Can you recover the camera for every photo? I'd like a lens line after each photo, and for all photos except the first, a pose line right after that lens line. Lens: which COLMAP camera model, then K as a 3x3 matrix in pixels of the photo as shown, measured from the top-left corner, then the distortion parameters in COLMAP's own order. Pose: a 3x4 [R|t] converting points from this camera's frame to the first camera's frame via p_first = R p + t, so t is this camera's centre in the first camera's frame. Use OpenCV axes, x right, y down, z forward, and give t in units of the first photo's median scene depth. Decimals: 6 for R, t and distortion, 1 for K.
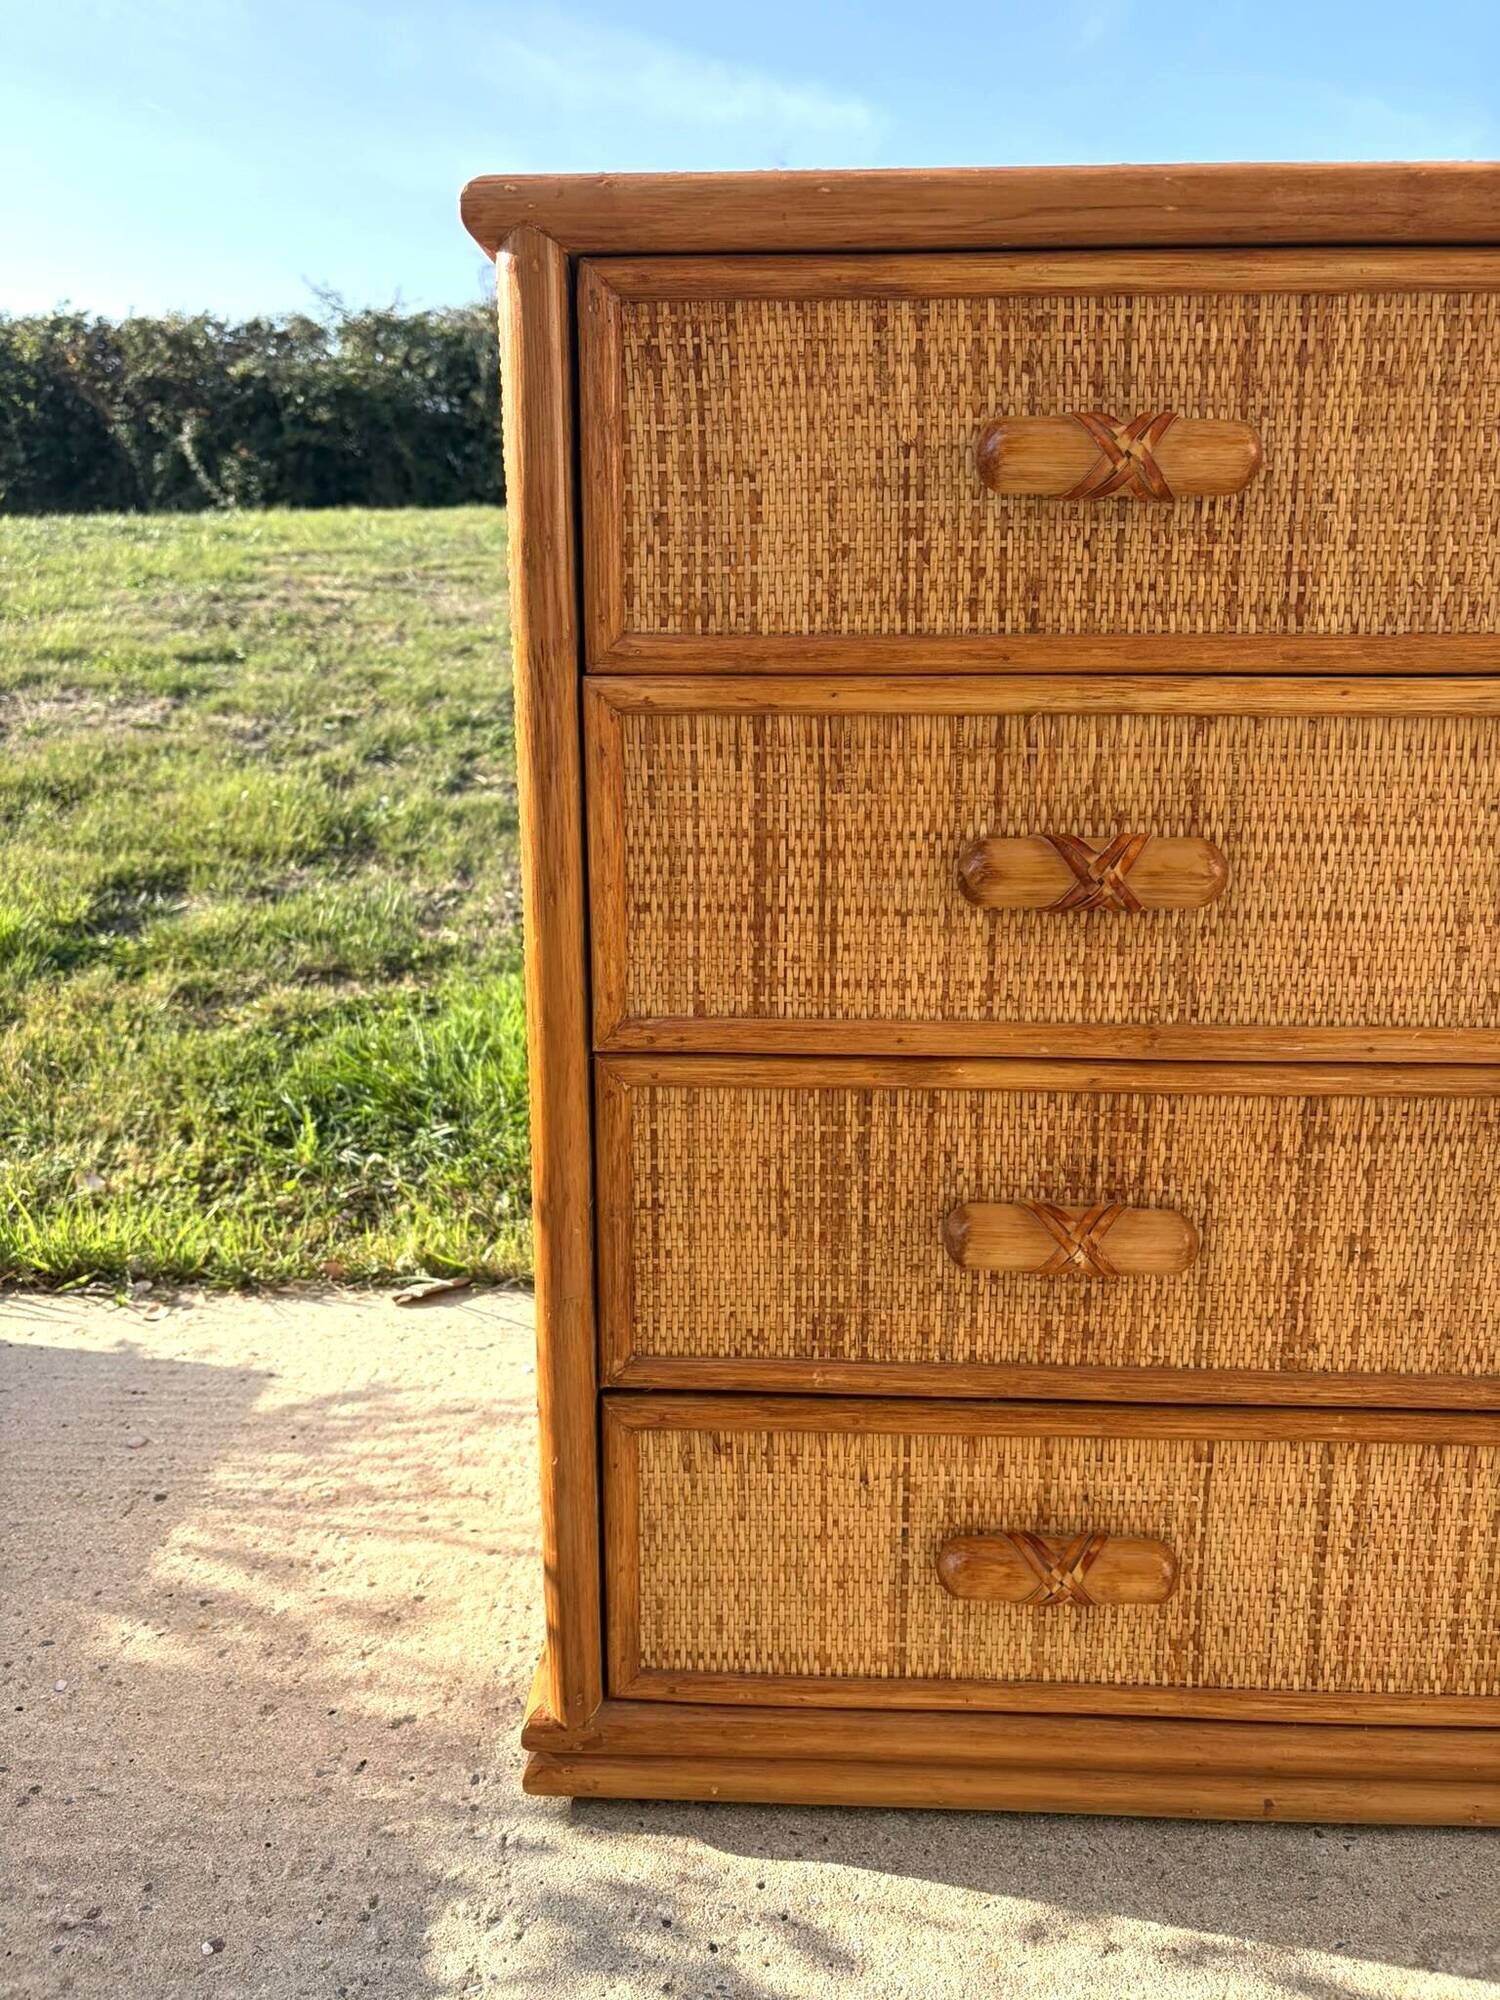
lens RADIAL K [[1519.5, 0, 738.5], [0, 1519.5, 1005.1], [0, 0, 1]] dist [0.059559, -0.076368]
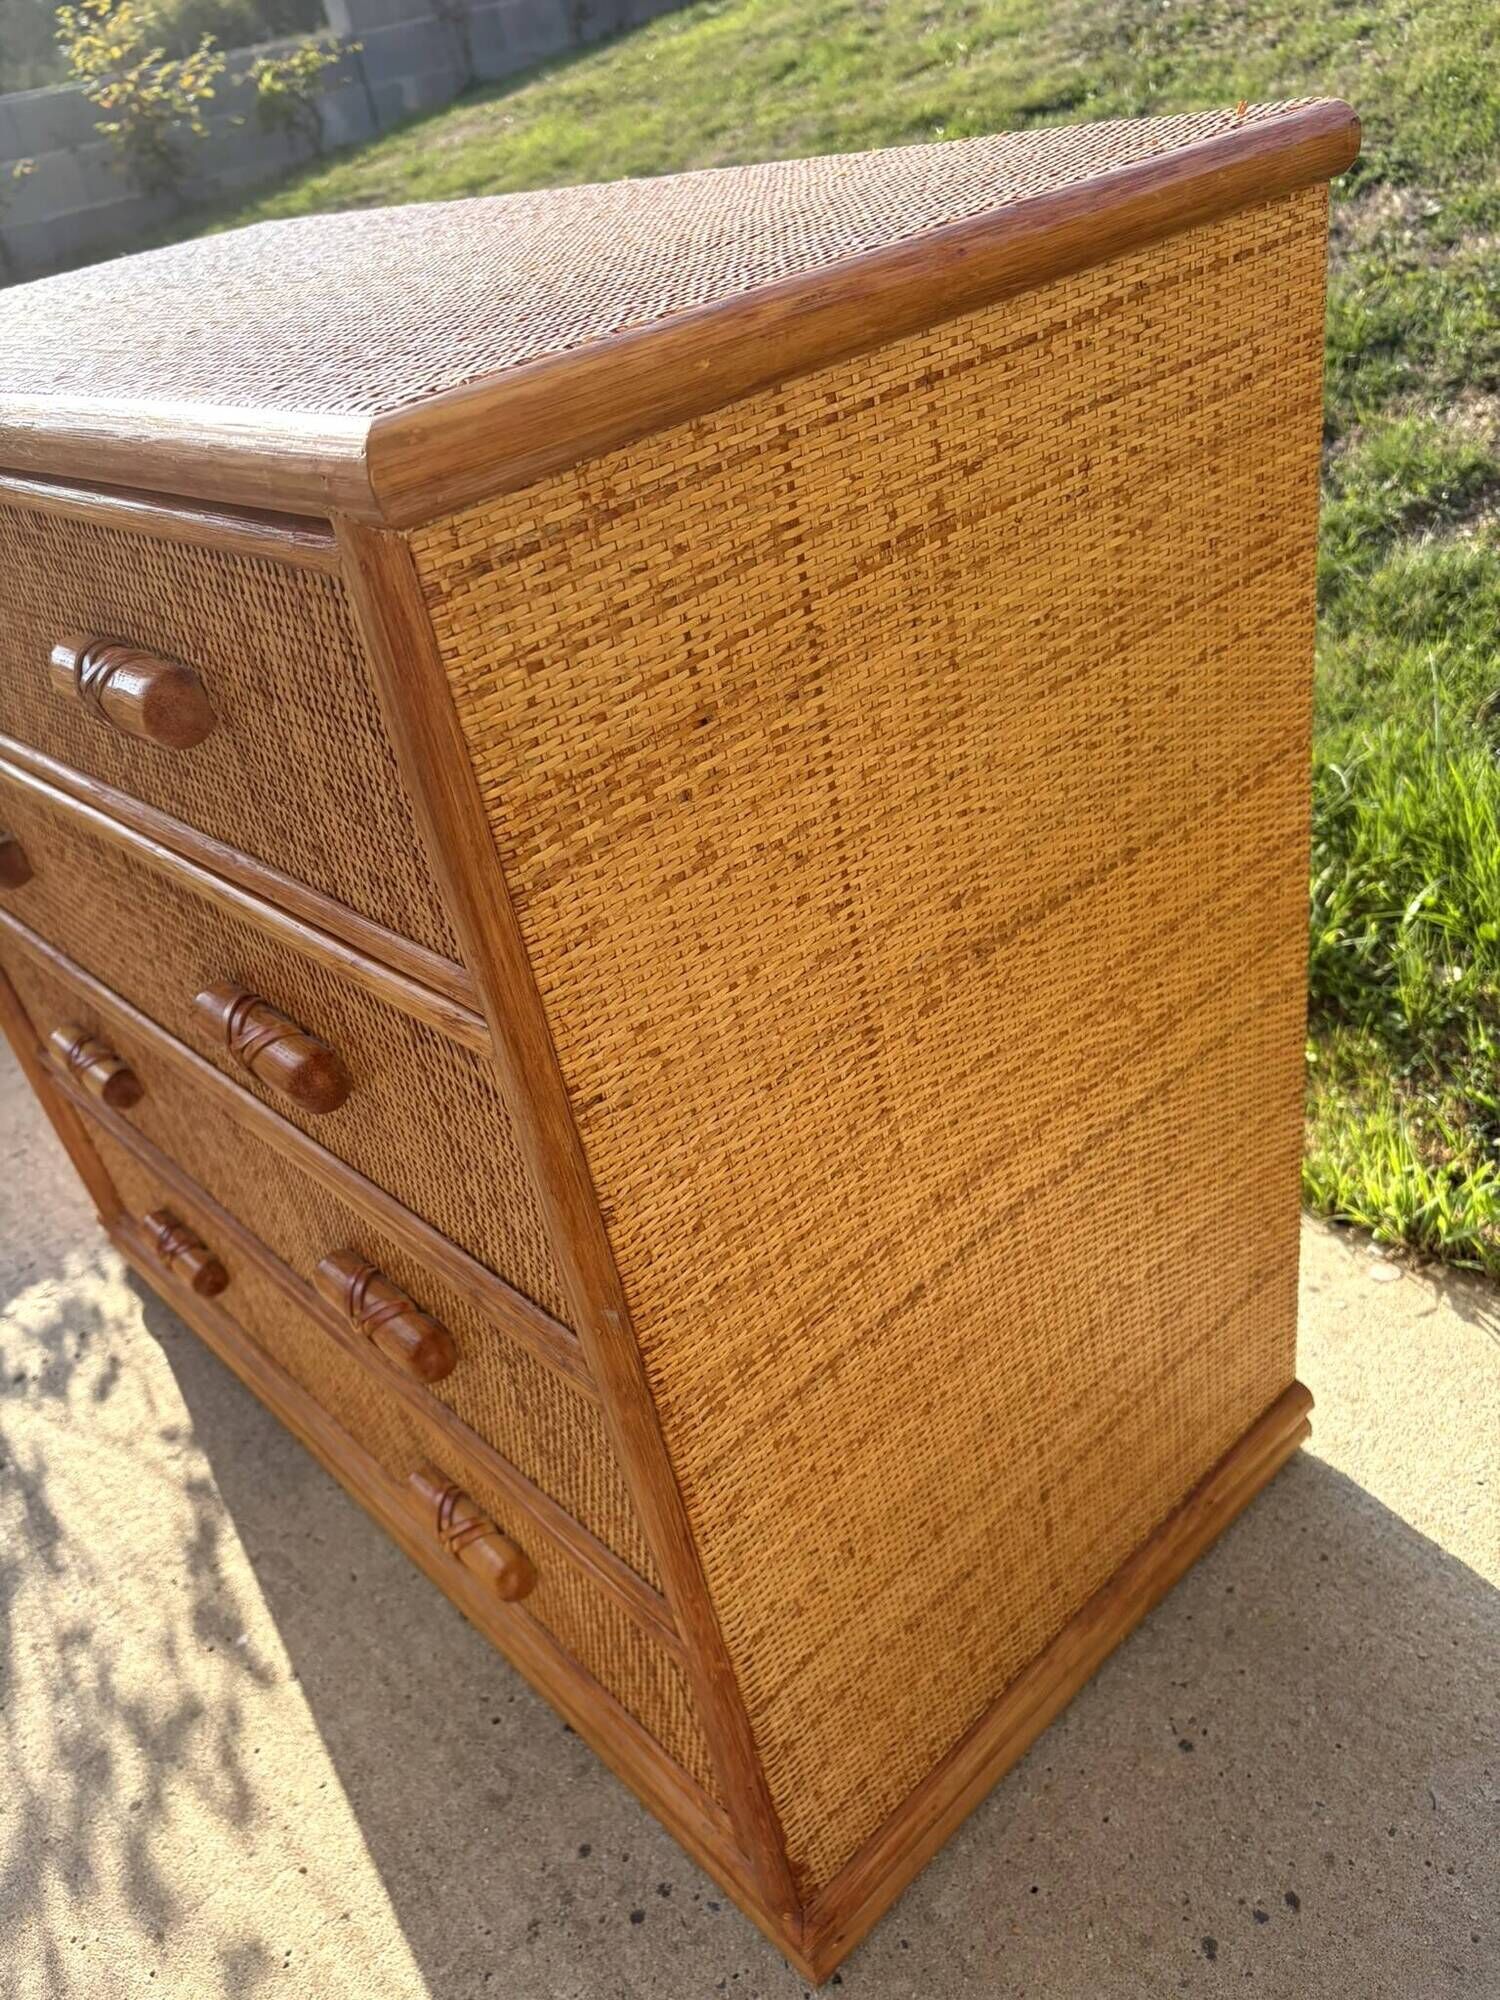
lens RADIAL K [[1519.5, 0, 750.3], [0, 1519.5, 1013.6], [0, 0, 1]] dist [0.059559, -0.076368]
pose [[0.701069, 0.279953, -0.655842, 1.521058], [0.001592, 0.919097, 0.394028, -0.448959], [0.713092, -0.277284, 0.643905, 0.471874]]
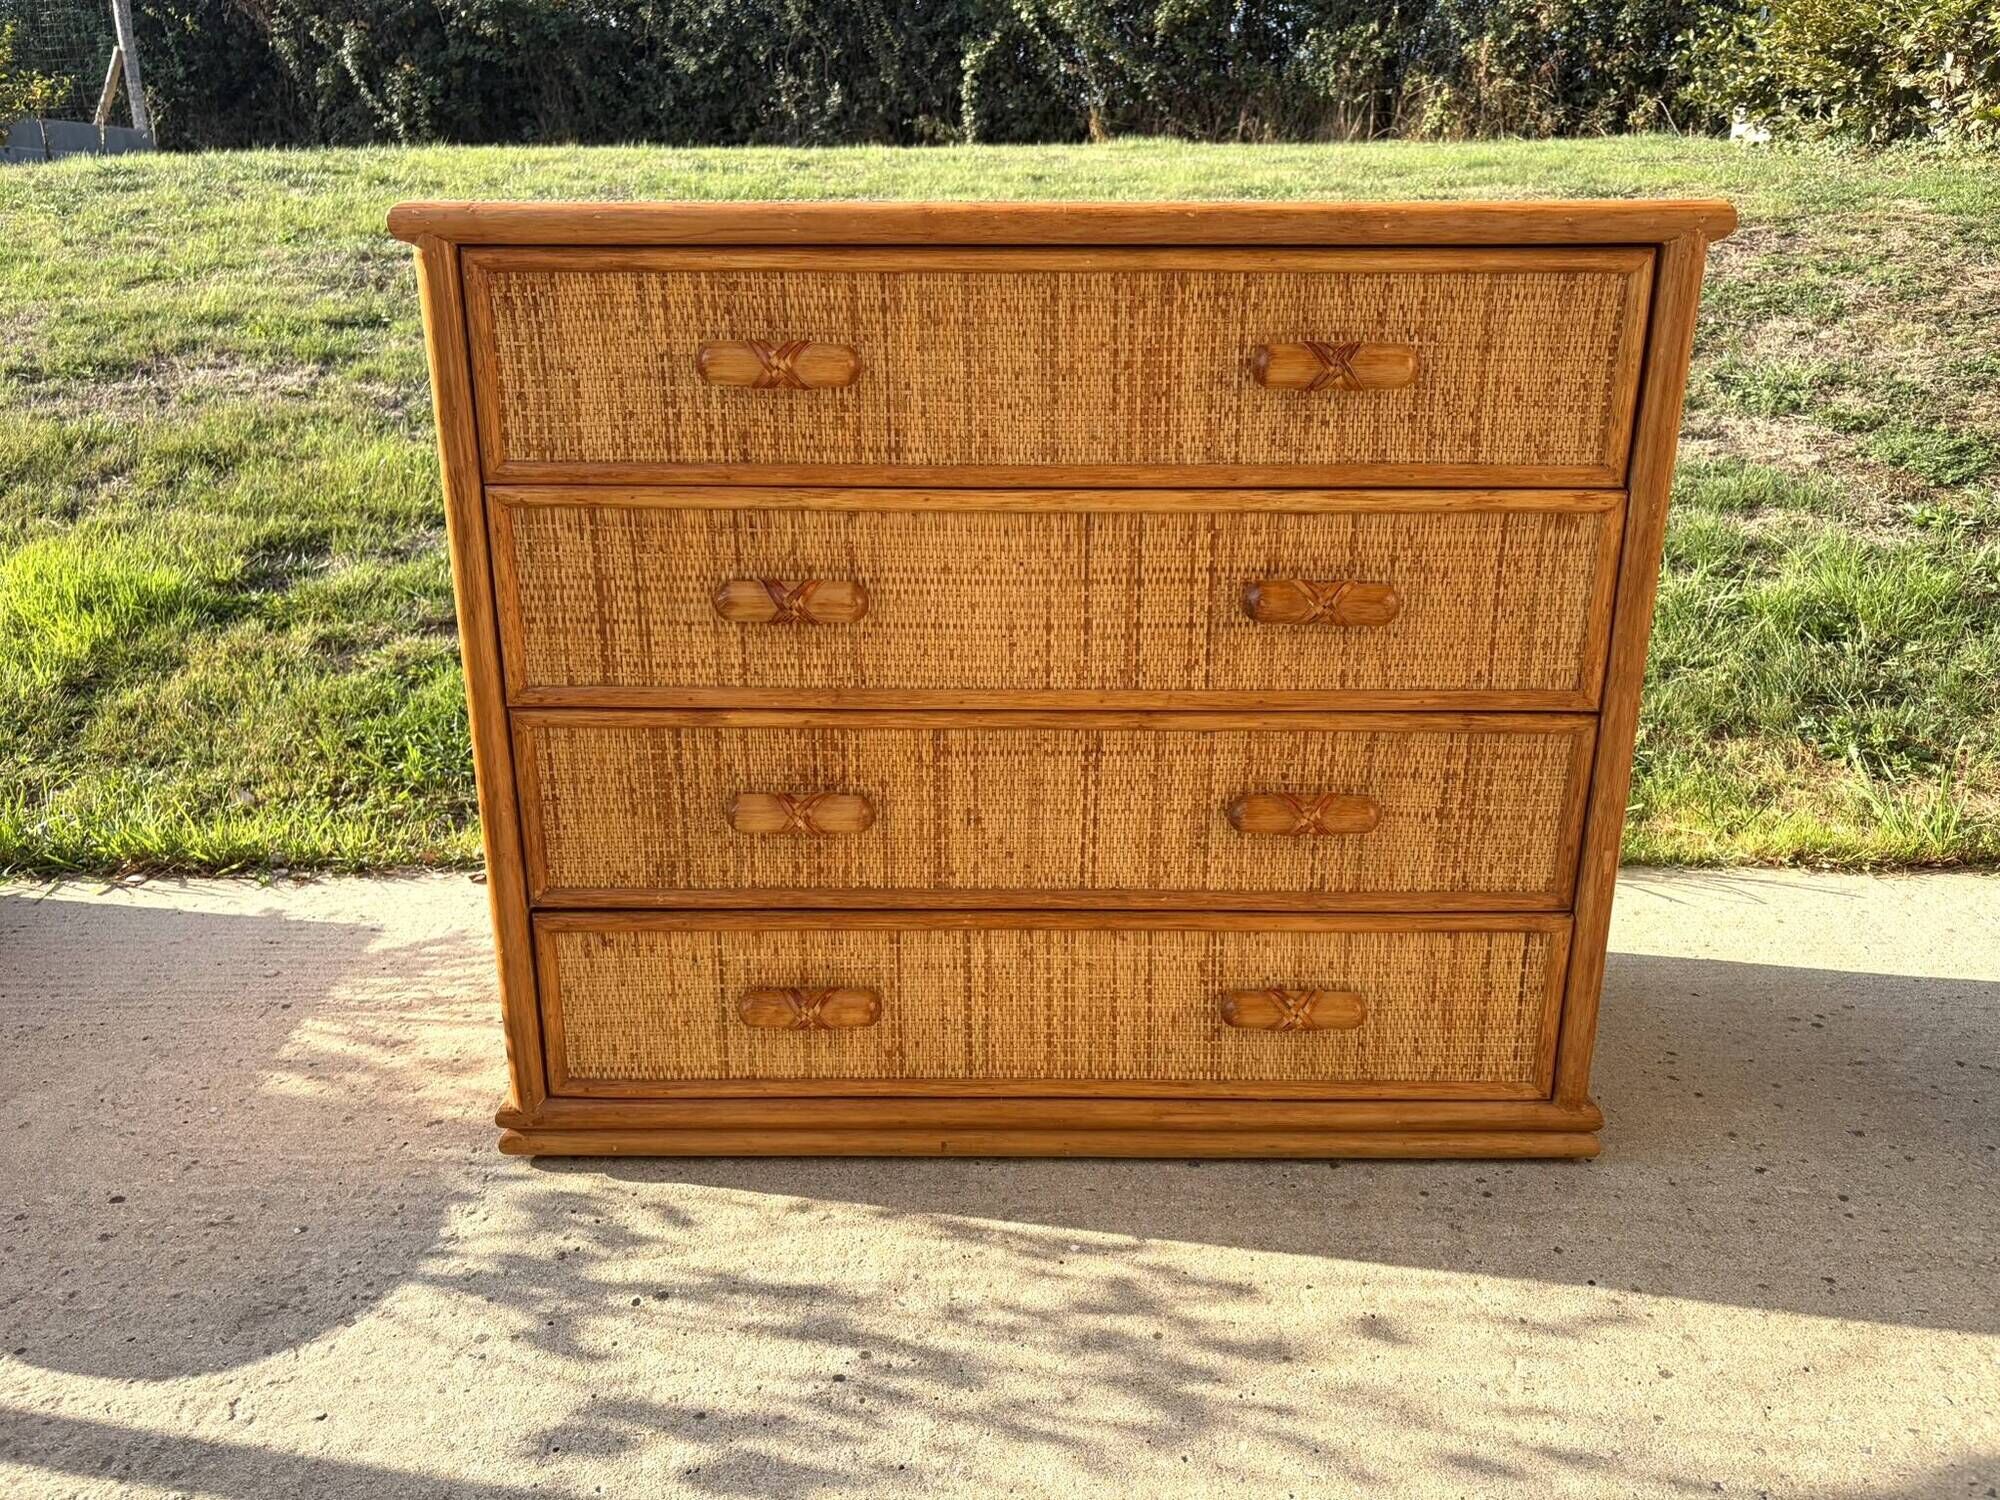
lens RADIAL K [[1519.5, 0, 1013.7], [0, 1519.5, 756.2], [0, 0, 1]] dist [0.059559, -0.076368]
pose [[0.999075, -0.009830, 0.041873, 0.357848], [0.006221, 0.996322, 0.085460, -0.050328], [-0.042559, -0.085120, 0.995461, -0.644009]]
